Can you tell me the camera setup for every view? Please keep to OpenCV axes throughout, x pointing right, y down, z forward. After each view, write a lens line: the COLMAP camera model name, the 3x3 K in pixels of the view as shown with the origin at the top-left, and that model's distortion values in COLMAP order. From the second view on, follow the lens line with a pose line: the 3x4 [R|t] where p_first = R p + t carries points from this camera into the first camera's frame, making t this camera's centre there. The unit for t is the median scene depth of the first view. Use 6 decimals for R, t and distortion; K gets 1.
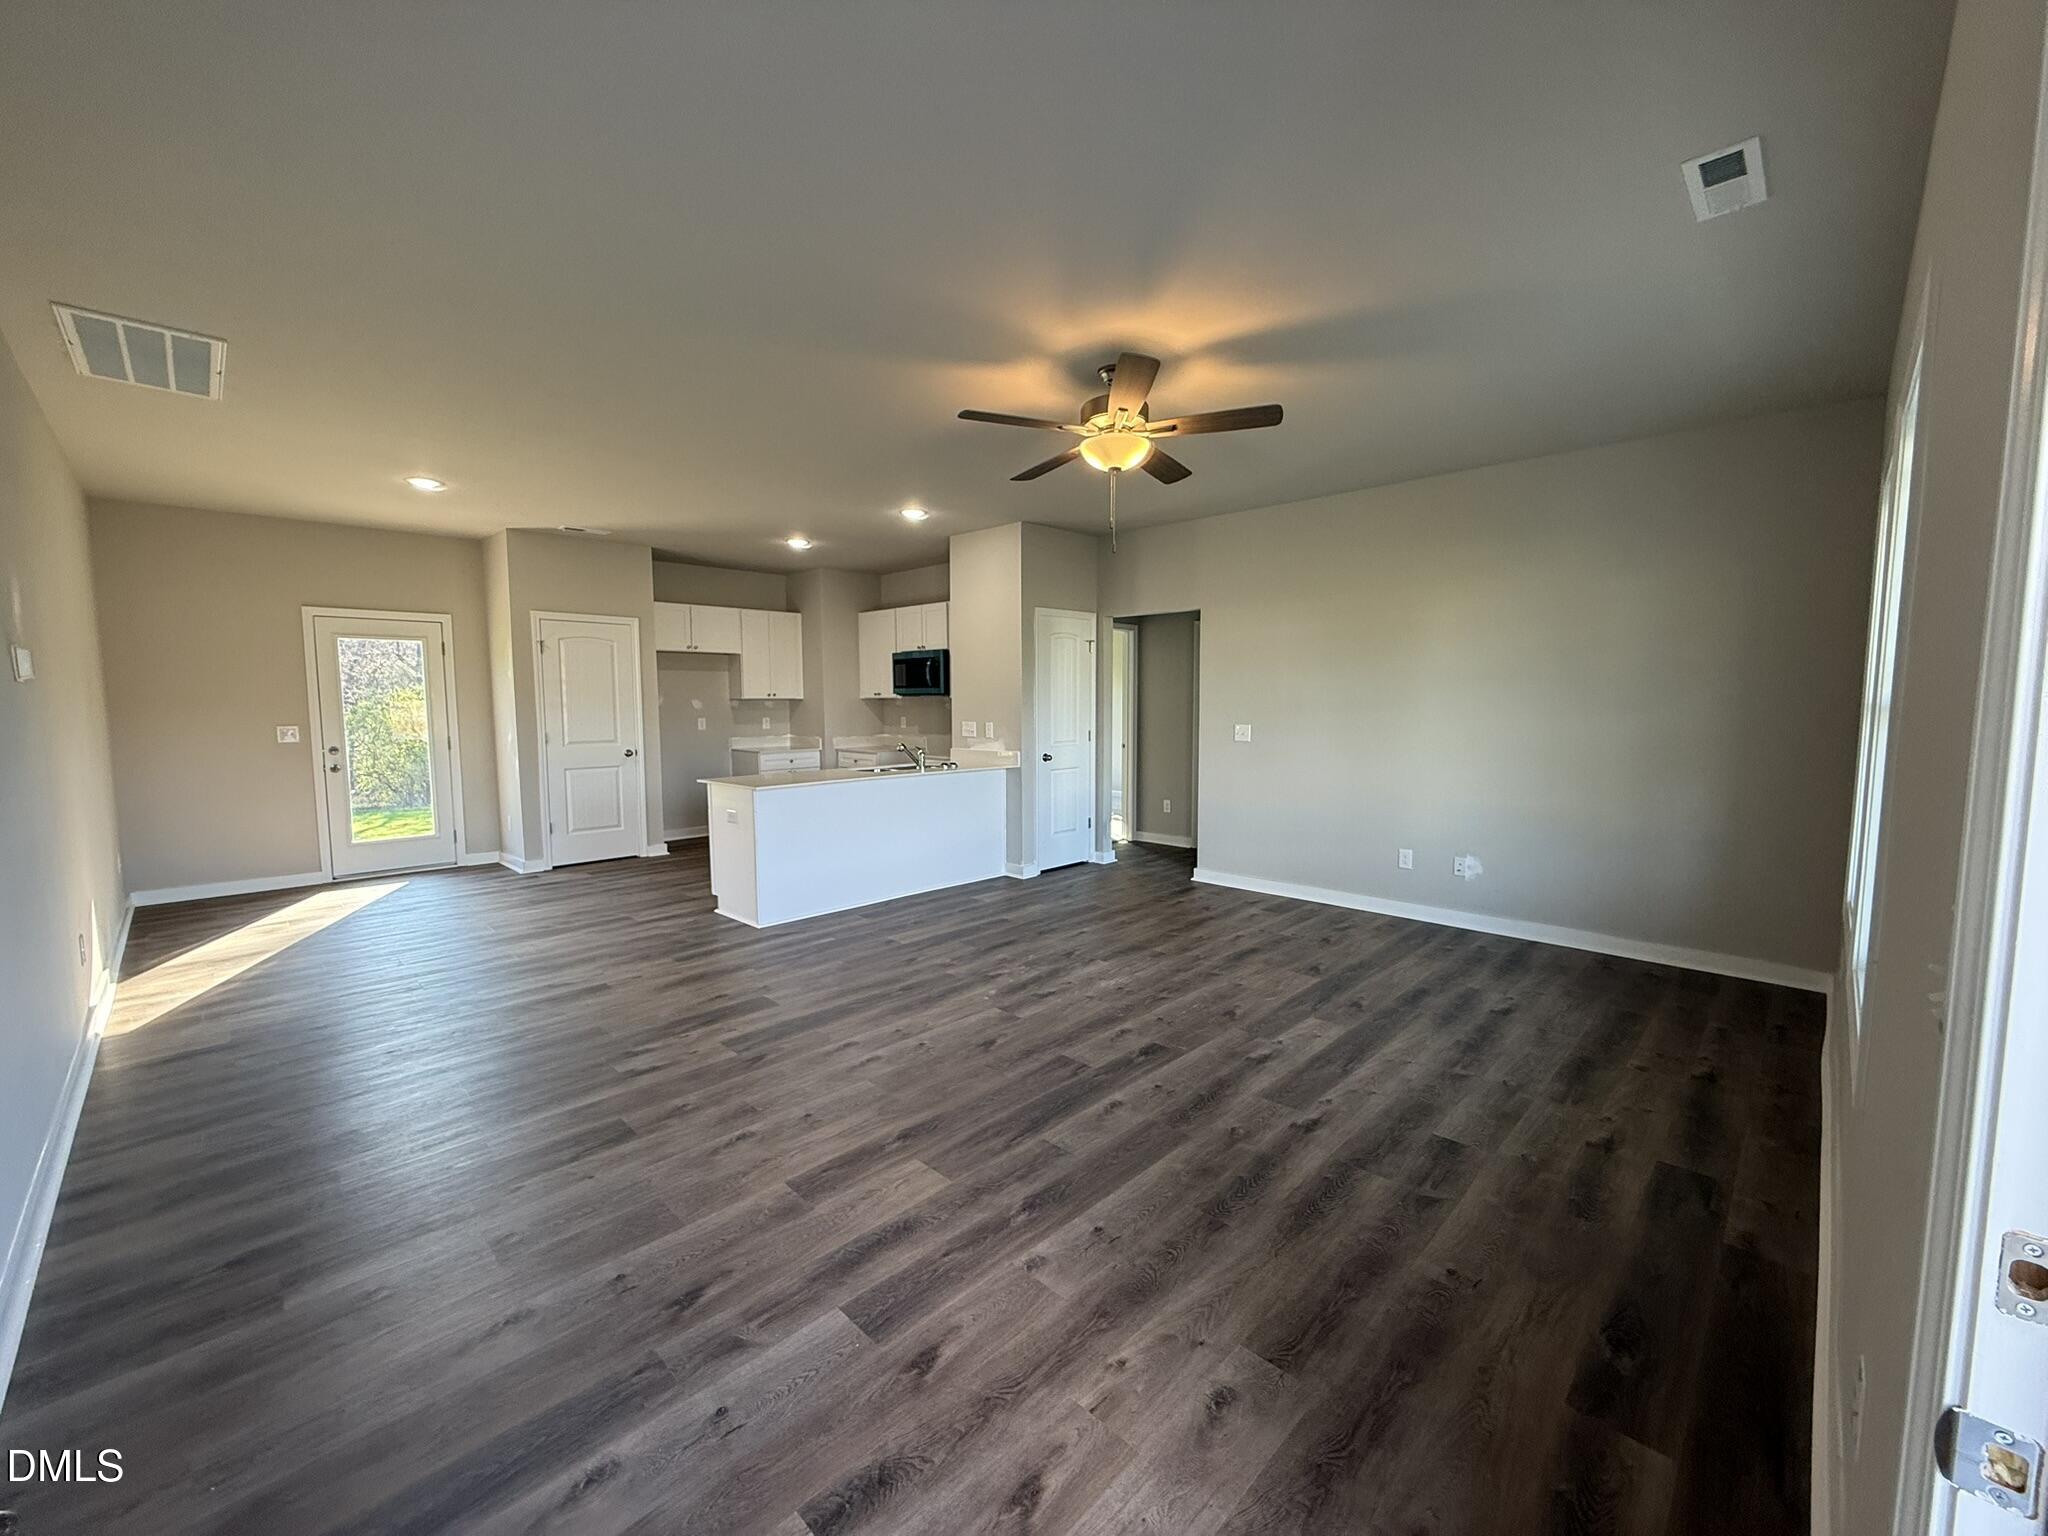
lens RADIAL K [[816.1, 0, 1016.4], [0, 816.1, 770.1], [0, 0, 1]] dist [-0.000440, -0.000107]
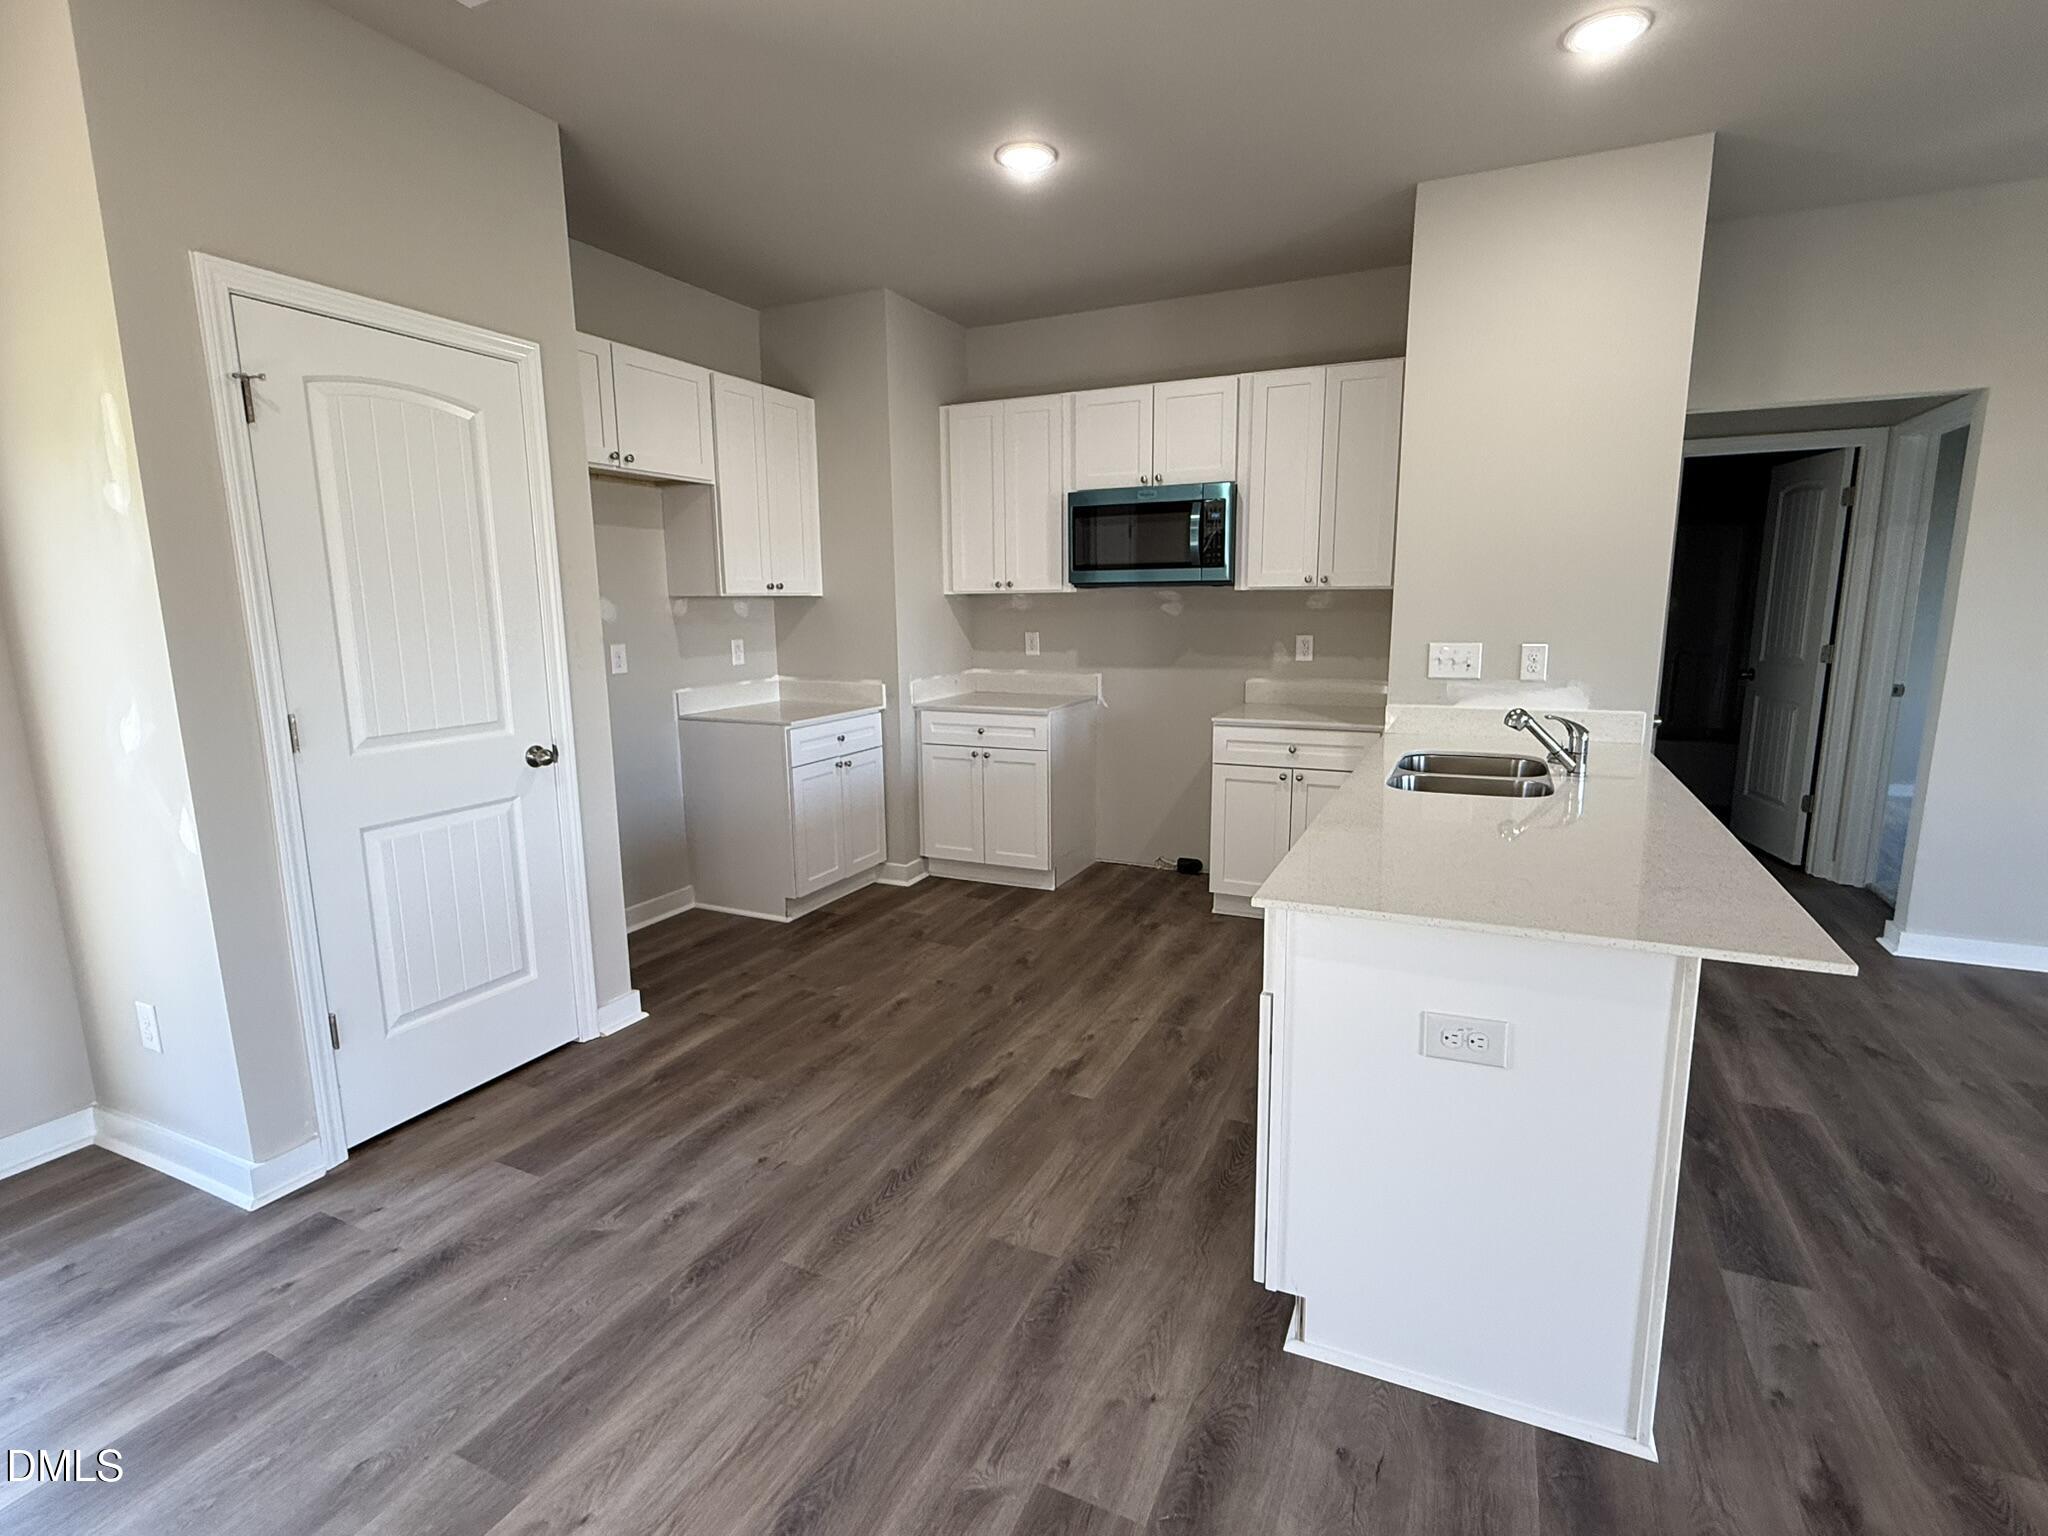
lens RADIAL K [[977.4, 0, 1024.0], [0, 977.4, 768.0], [0, 0, 1]] dist [0.000380, 0.000020]
pose [[0.942023, -0.062890, 0.329601, -0.627403], [0.036122, 0.995578, 0.086721, -0.065787], [-0.333597, -0.069787, 0.940129, 0.829115]]
